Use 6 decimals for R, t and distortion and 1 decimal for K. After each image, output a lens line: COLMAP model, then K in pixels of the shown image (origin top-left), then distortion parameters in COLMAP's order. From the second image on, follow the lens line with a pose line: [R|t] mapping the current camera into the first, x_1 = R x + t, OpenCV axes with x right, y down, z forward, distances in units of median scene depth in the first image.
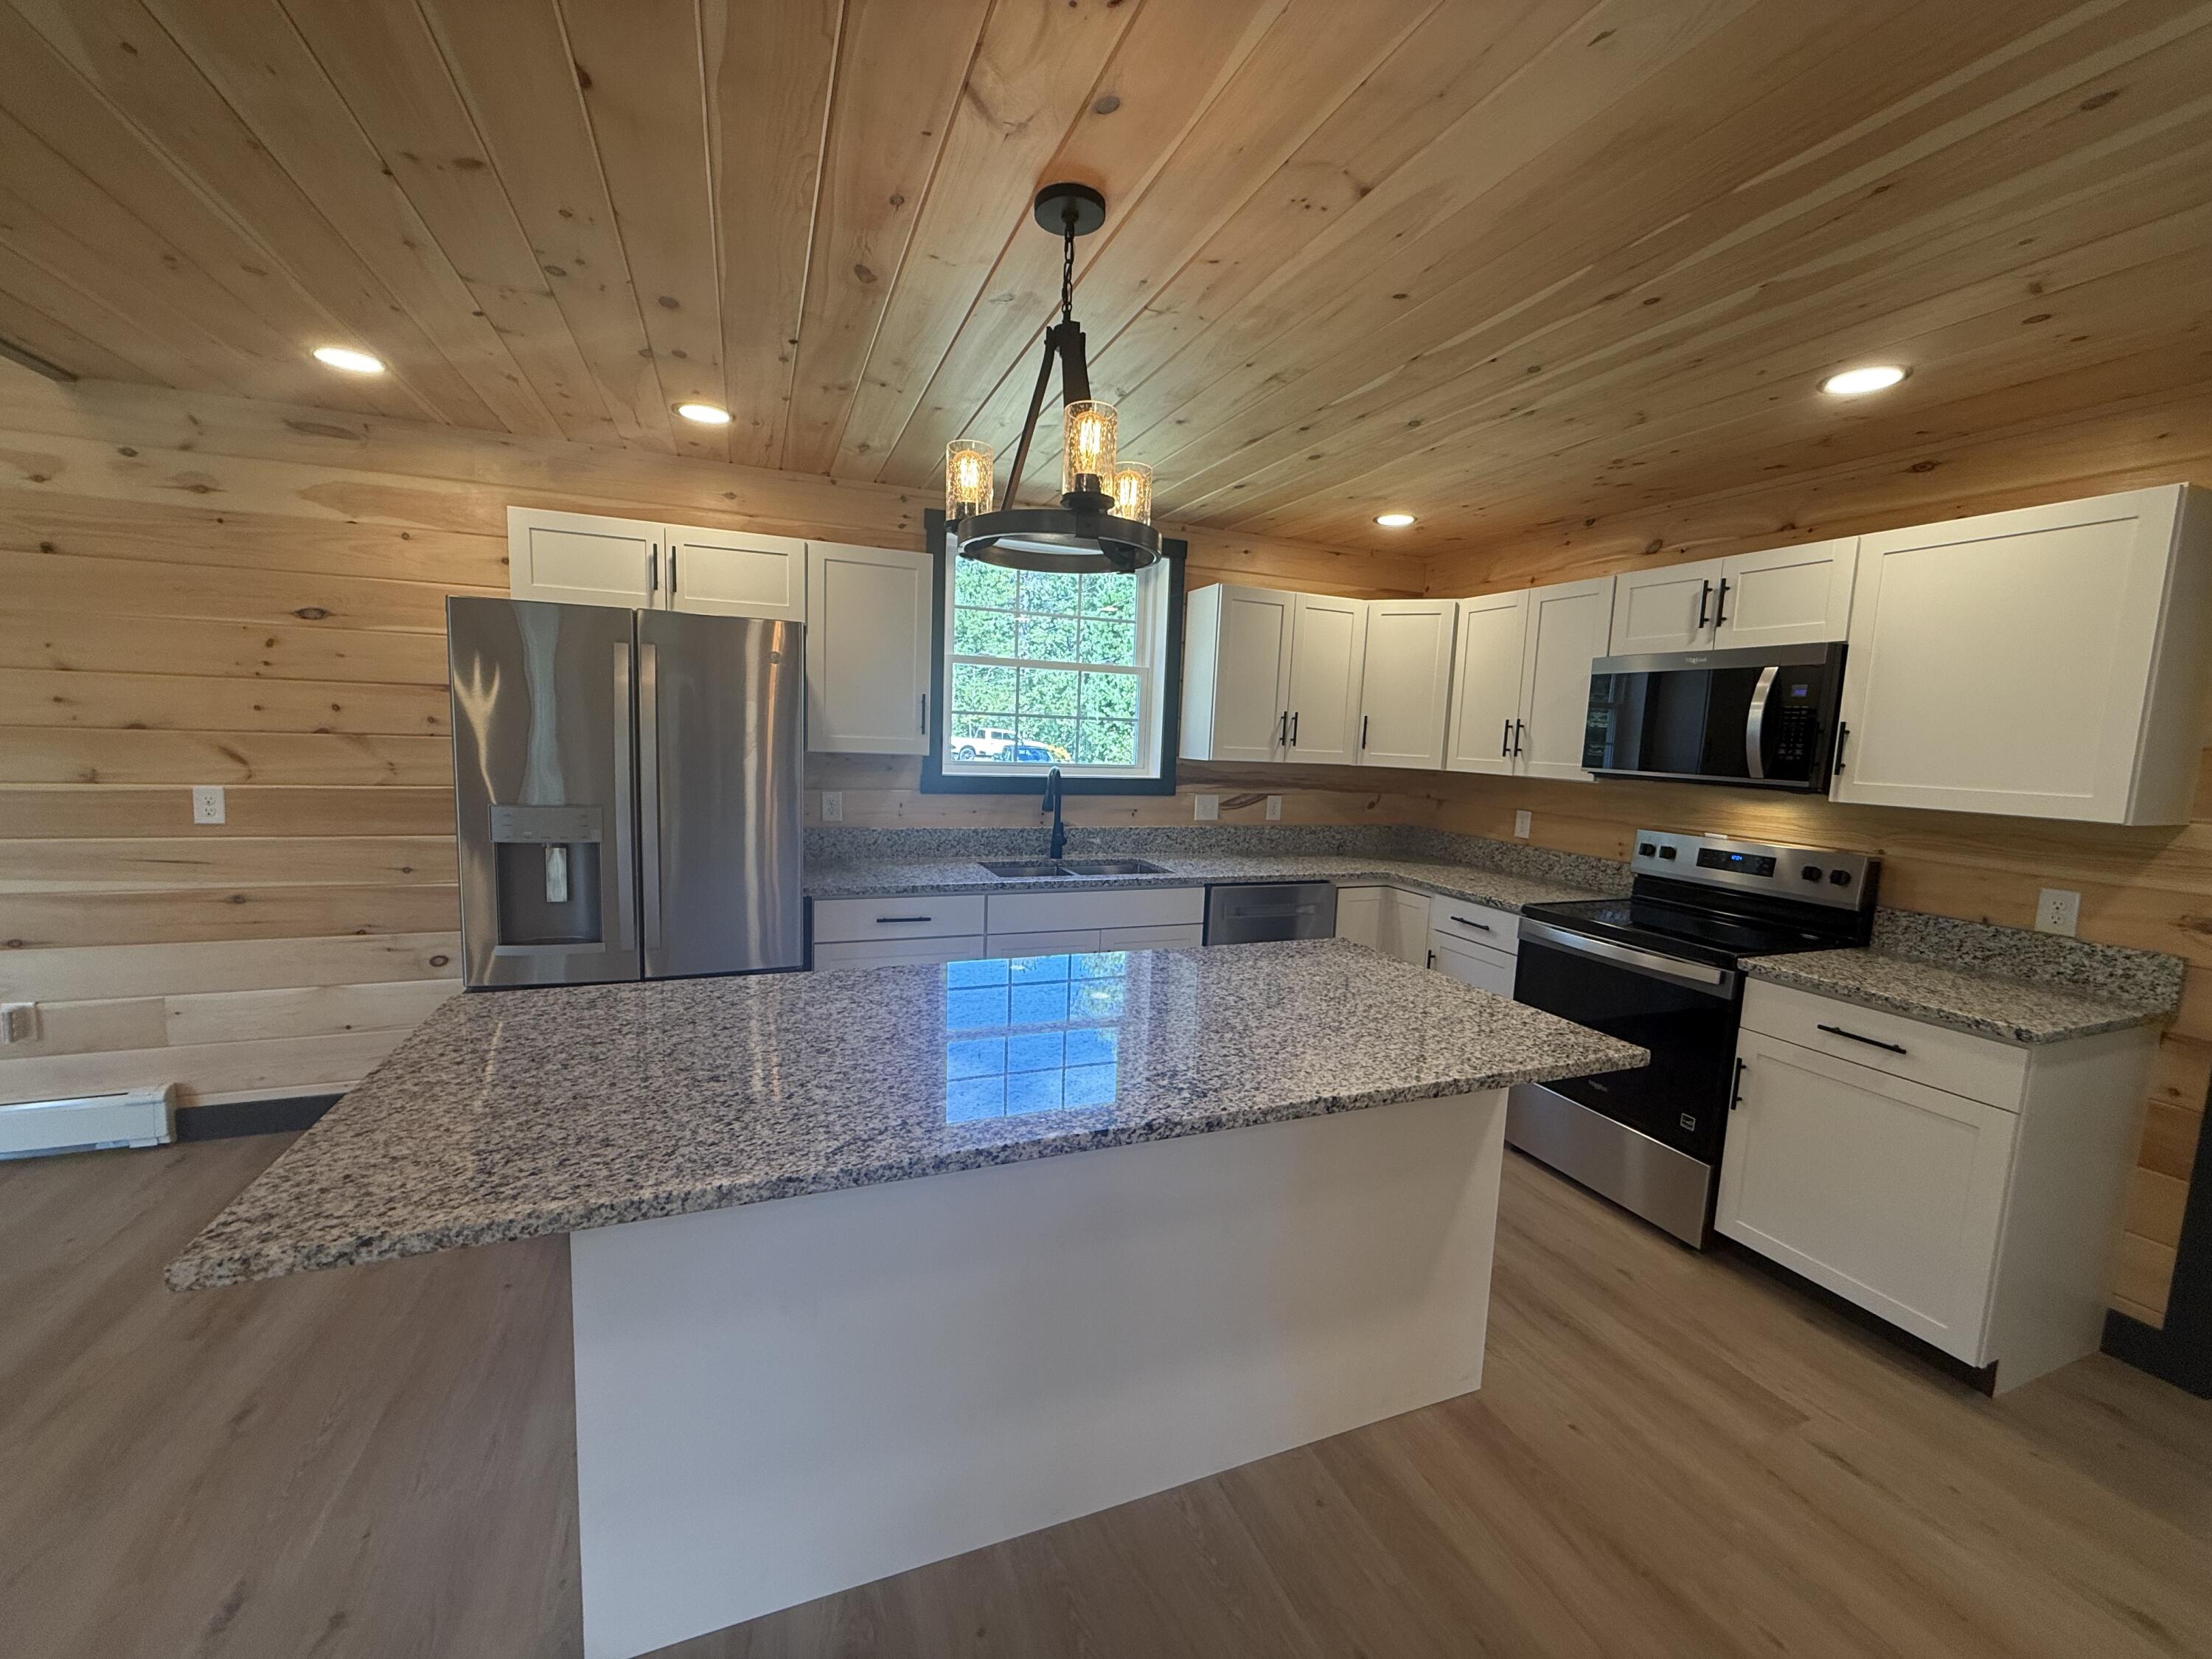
lens RADIAL K [[873.3, 0, 1096.1], [0, 873.3, 835.8], [0, 0, 1]] dist [-0.010552, 0.000074]
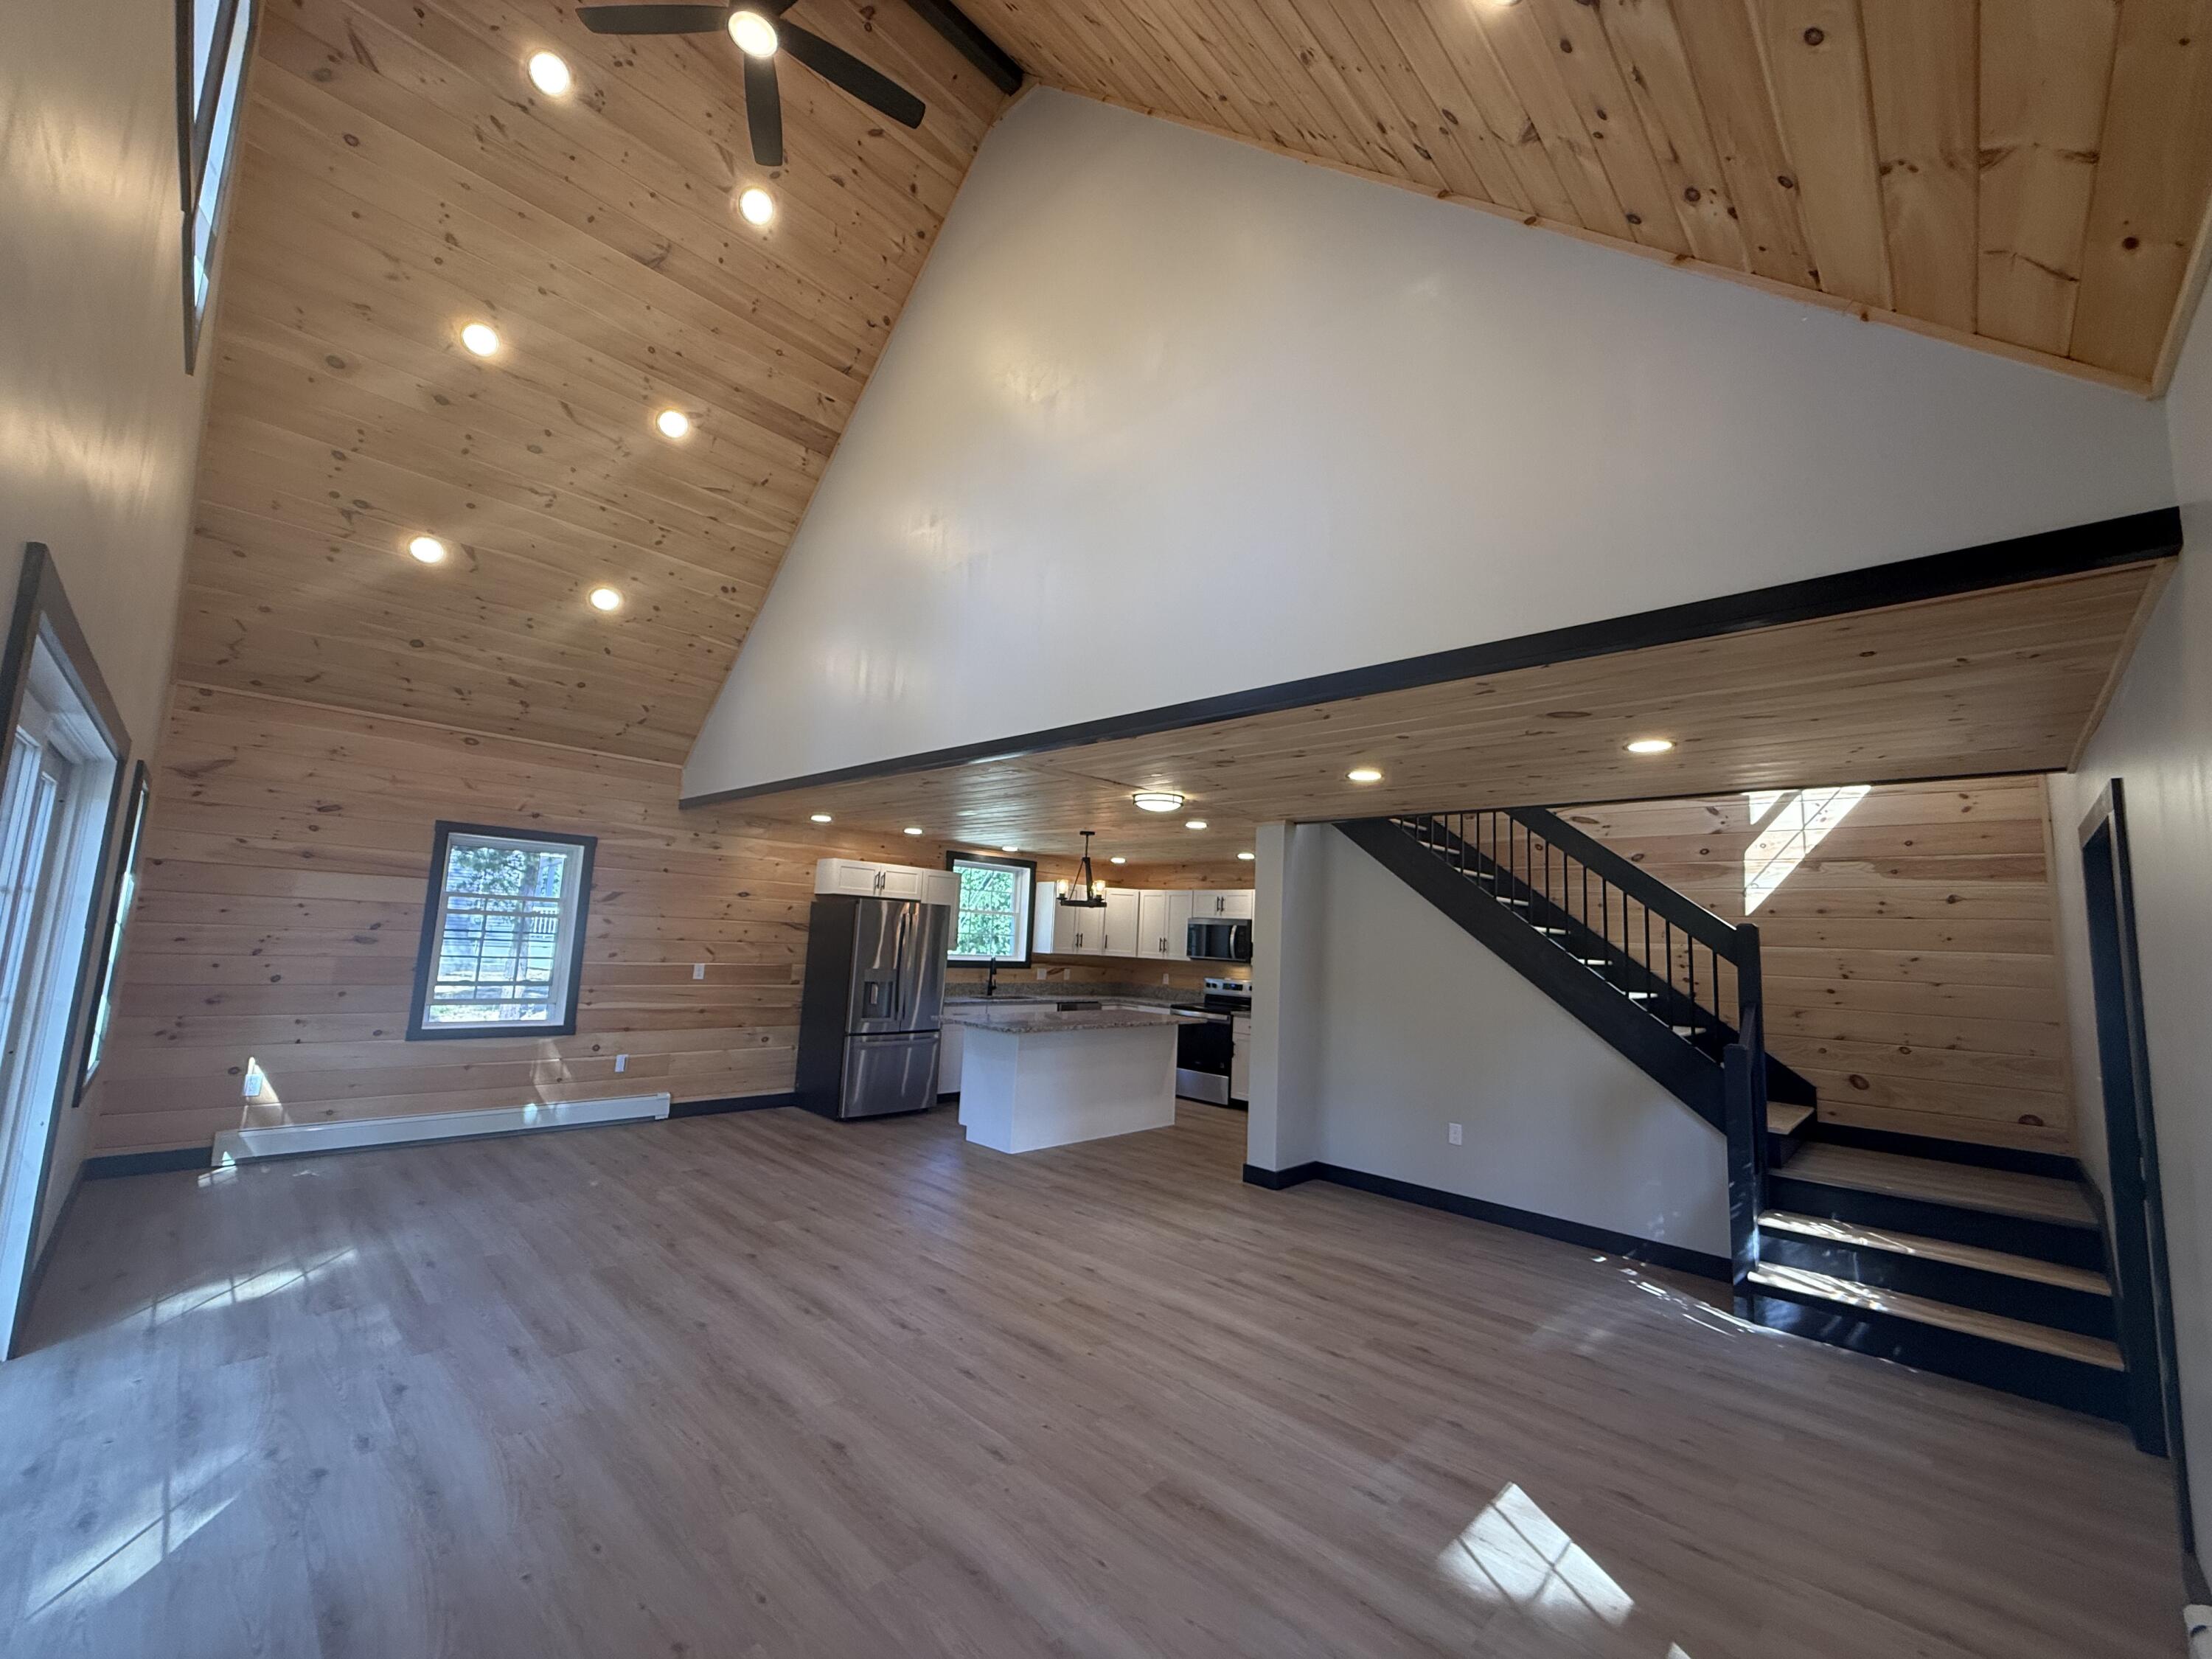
lens RADIAL K [[873.3, 0, 1096.1], [0, 873.3, 835.8], [0, 0, 1]] dist [-0.010552, 0.000074]
pose [[0.914909, 0.053509, 0.400097, -0.873549], [0.034984, 0.976934, -0.210655, 0.128616], [-0.402141, 0.206727, 0.891934, -1.505655]]
